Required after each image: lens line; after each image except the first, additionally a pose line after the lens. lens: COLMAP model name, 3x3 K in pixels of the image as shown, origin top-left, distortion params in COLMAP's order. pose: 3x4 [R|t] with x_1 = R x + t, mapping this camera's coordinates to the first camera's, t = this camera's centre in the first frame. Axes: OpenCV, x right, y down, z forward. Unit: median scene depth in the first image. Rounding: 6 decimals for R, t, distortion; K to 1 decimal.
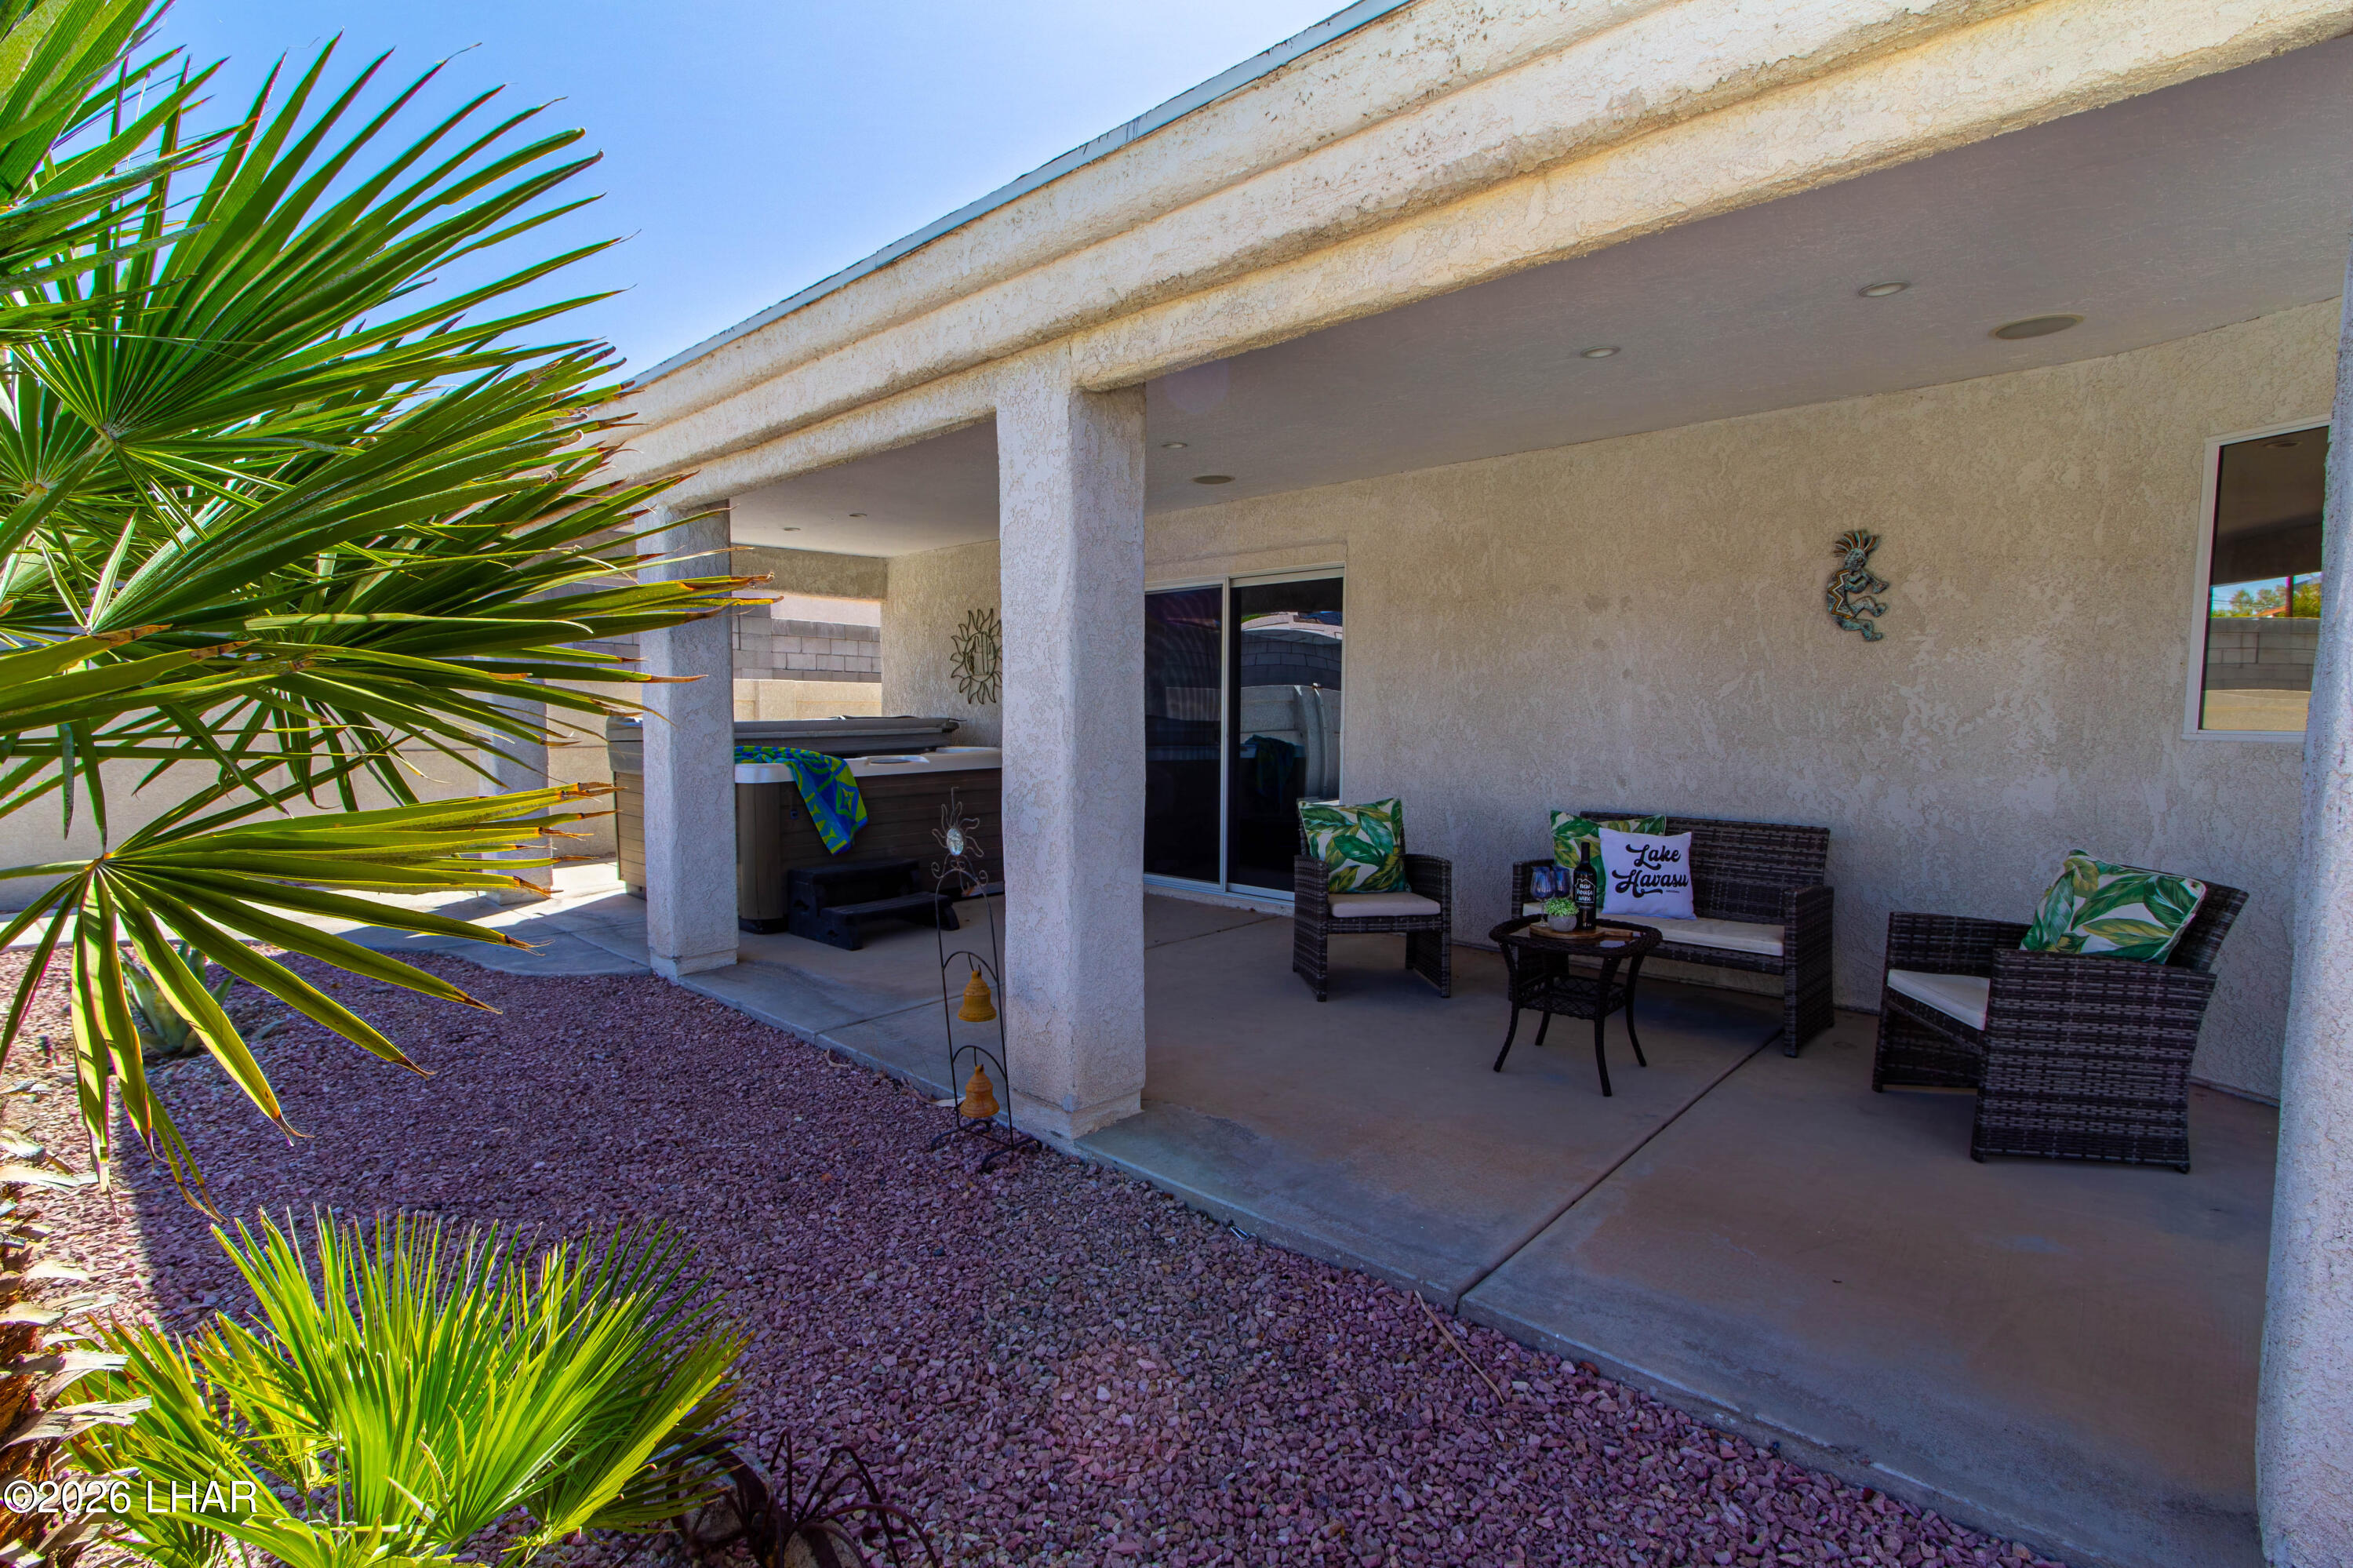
lens RADIAL K [[1069.8, 0, 1167.7], [0, 1069.8, 783.6], [0, 0, 1]] dist [-0.000426, 0.000161]
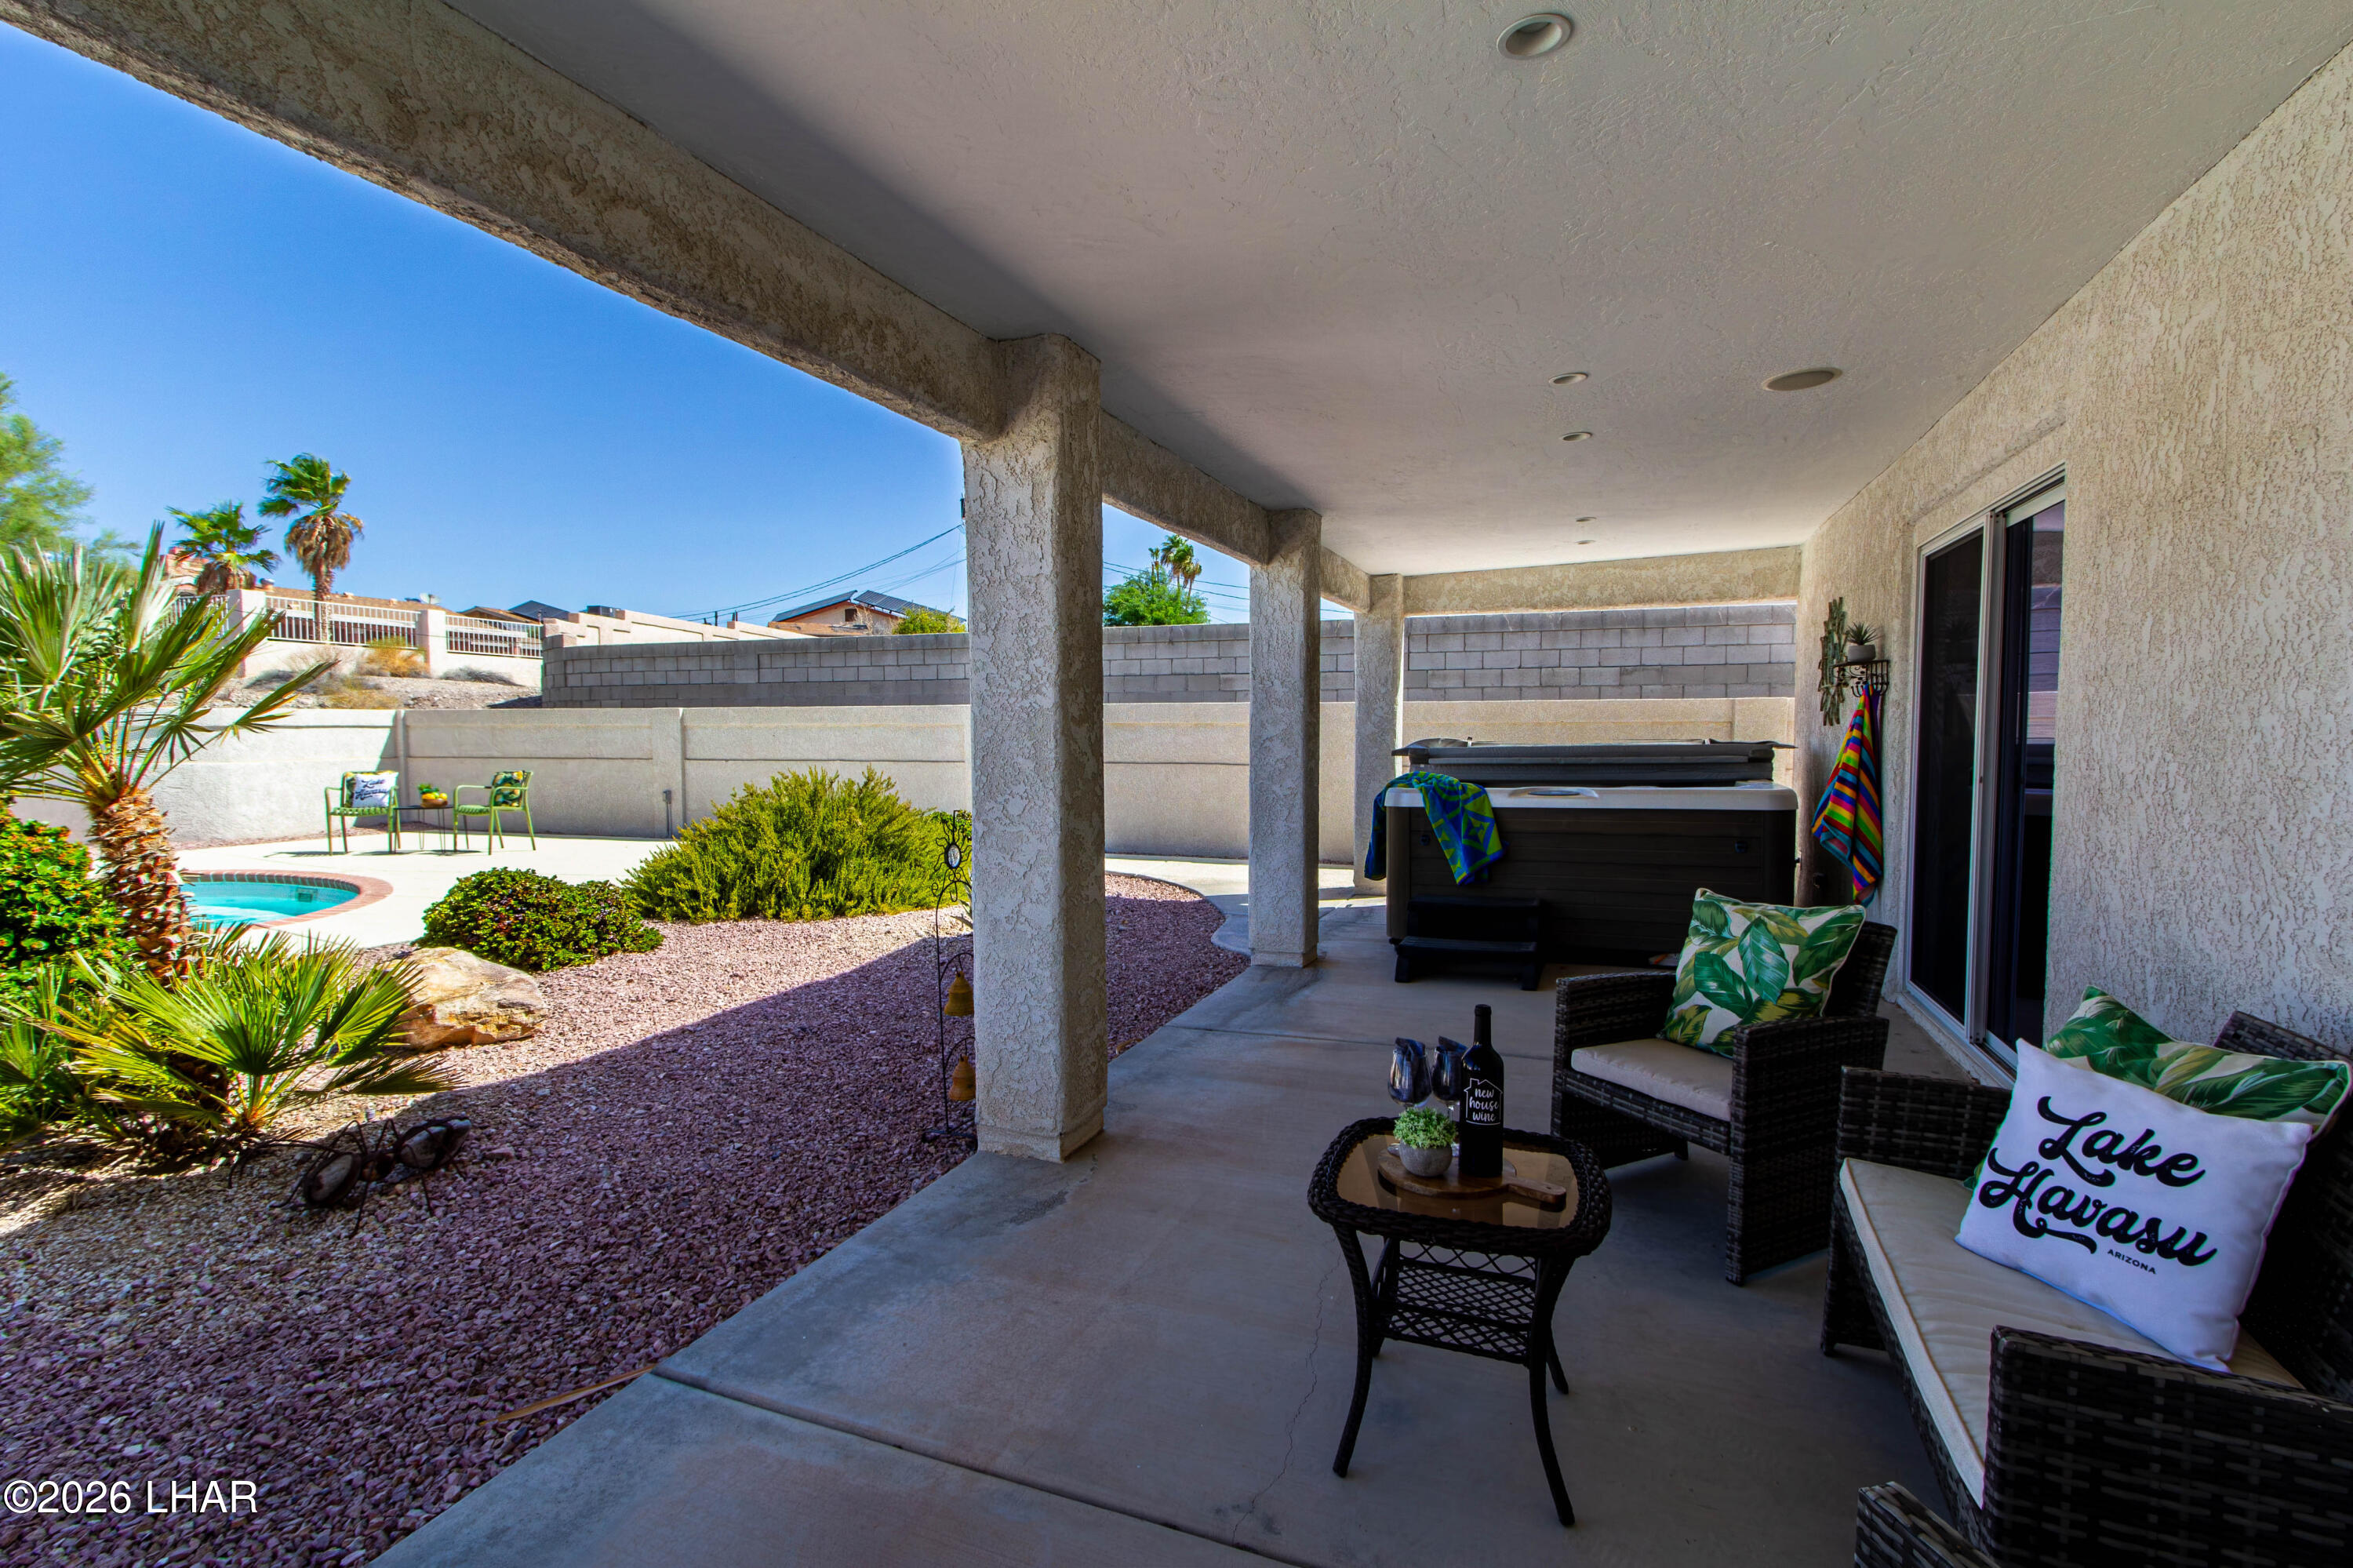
lens RADIAL K [[1069.8, 0, 1167.7], [0, 1069.8, 783.6], [0, 0, 1]] dist [-0.000426, 0.000161]
pose [[0.350579, 0.044919, -0.935455, 0.574645], [-0.059651, 0.997892, 0.025562, -0.040187], [0.934632, 0.046839, 0.352519, 0.474223]]
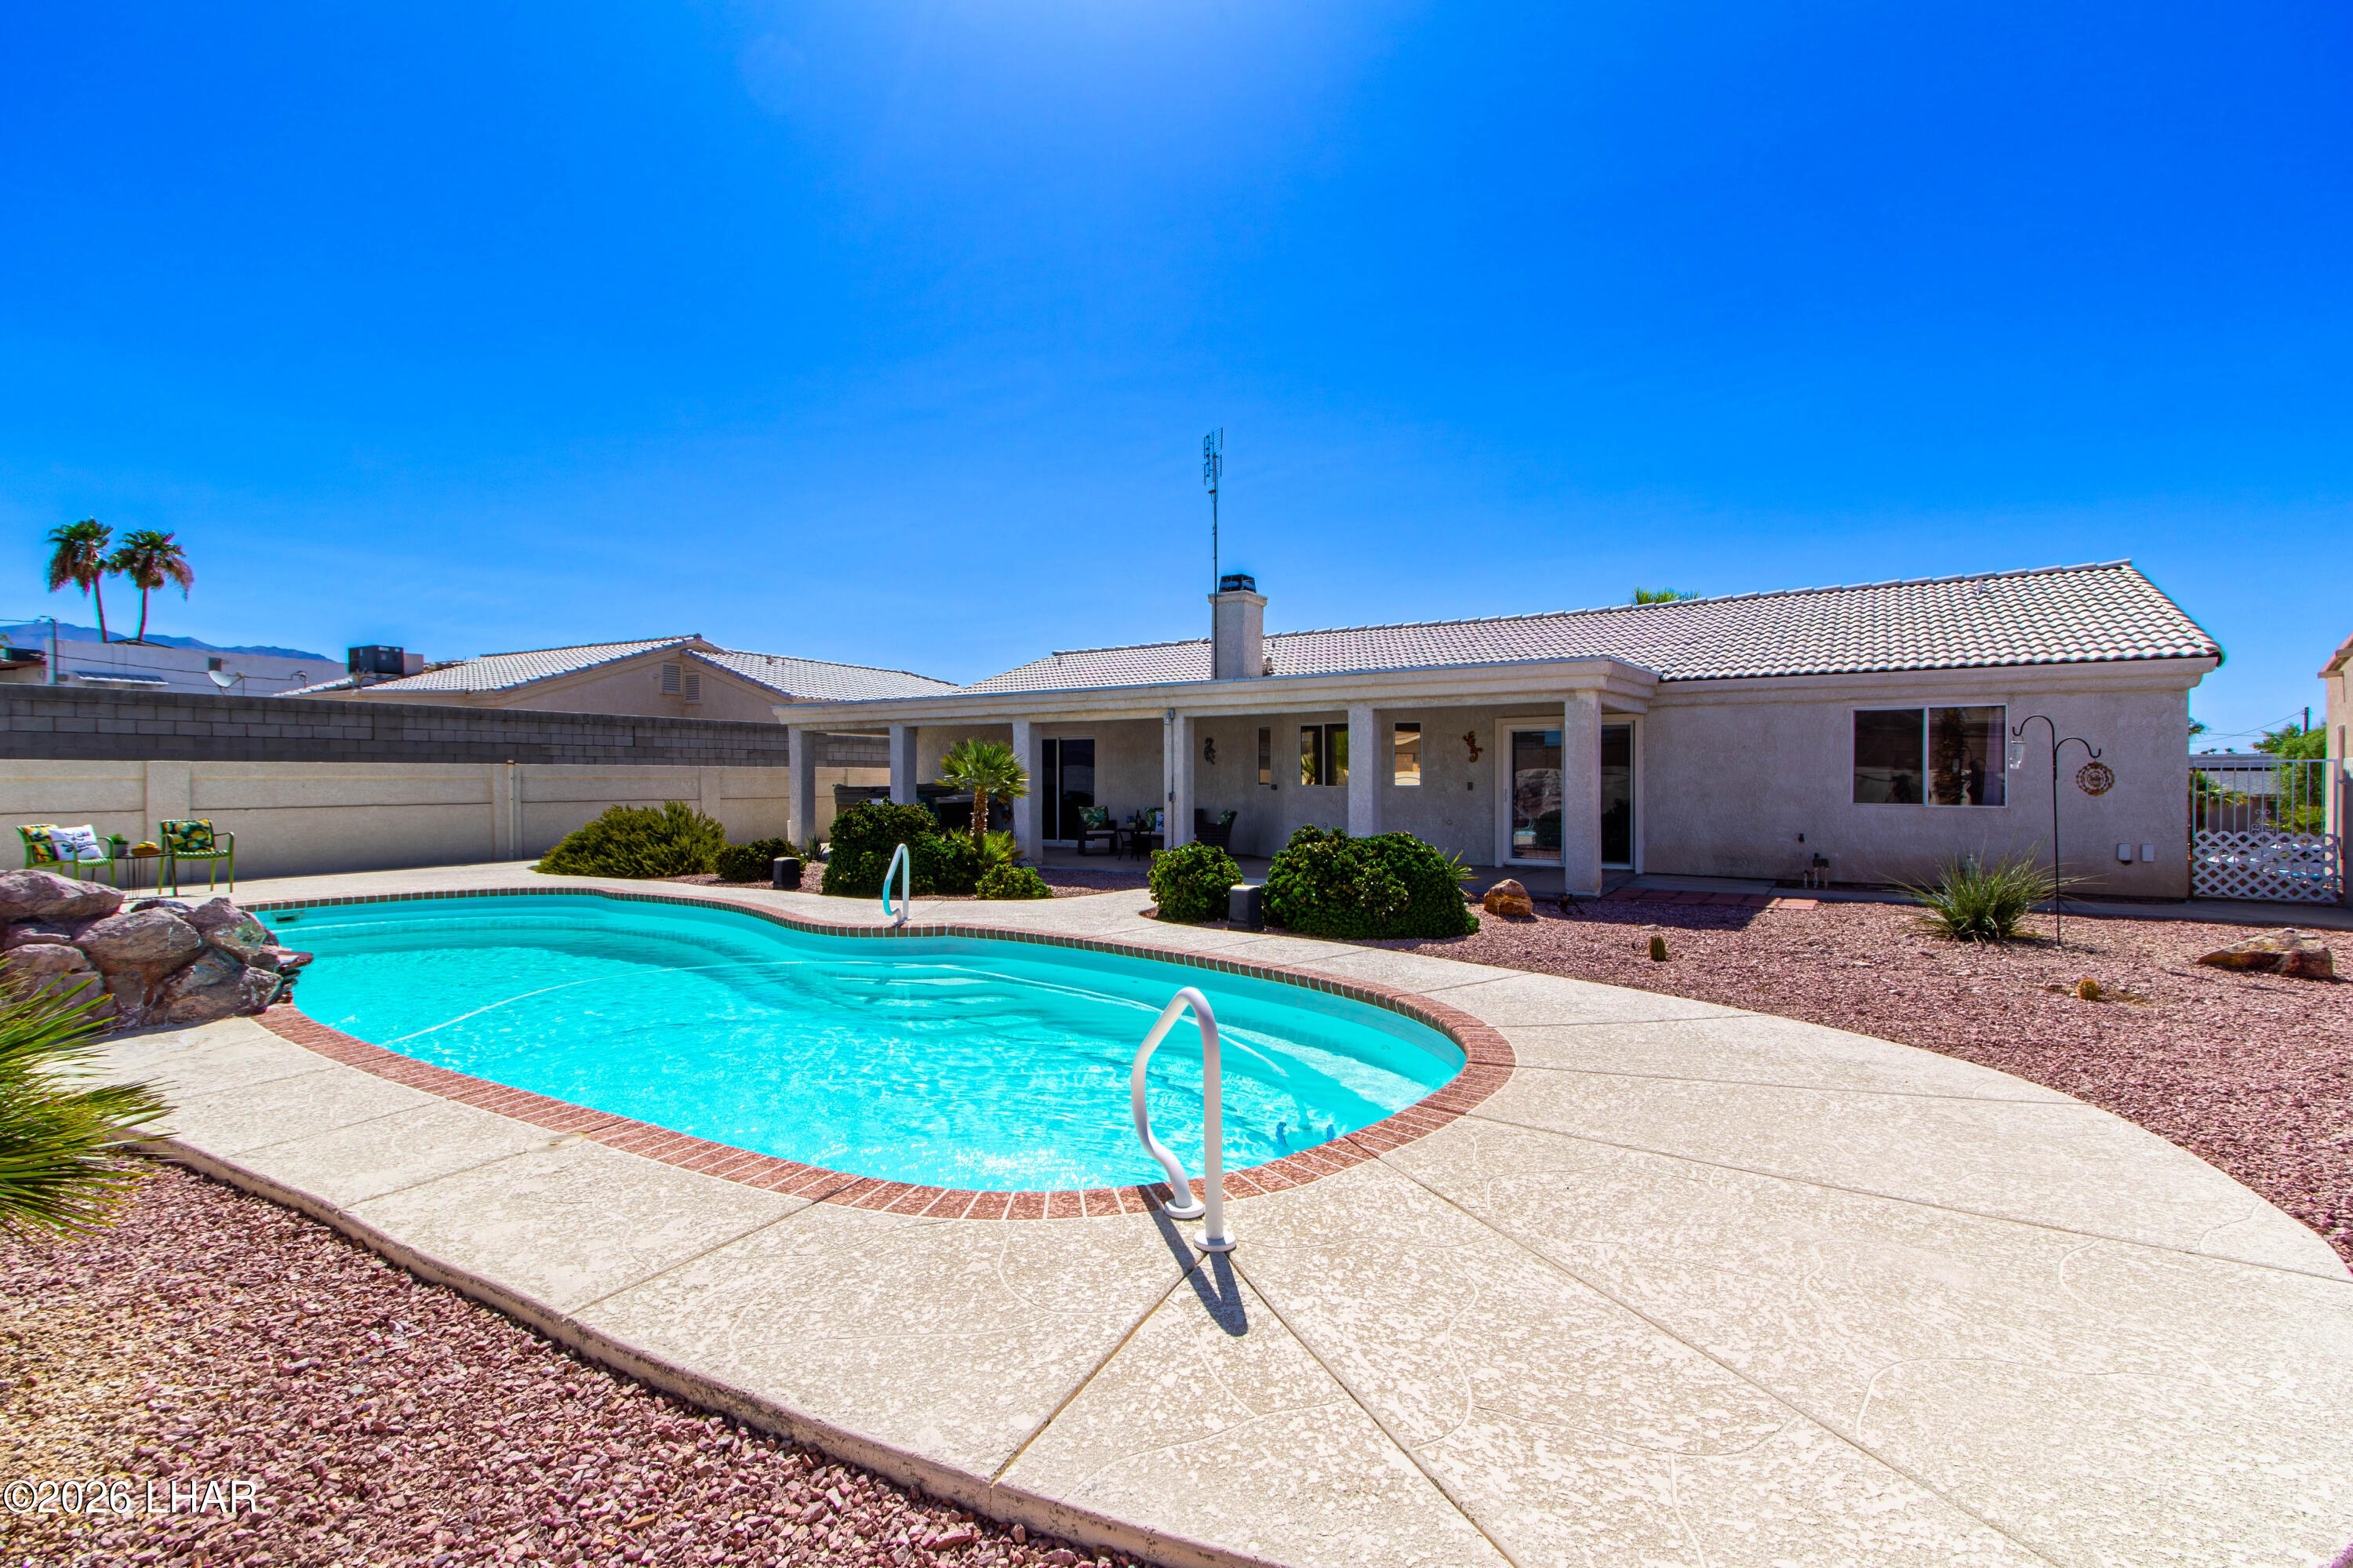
lens RADIAL K [[1069.8, 0, 1167.7], [0, 1069.8, 783.6], [0, 0, 1]] dist [-0.000426, 0.000161]
pose [[0.986984, -0.006470, 0.160687, -0.156204], [0.016439, 0.998015, -0.060788, 0.160077], [-0.159975, 0.062638, 0.985132, -2.534300]]
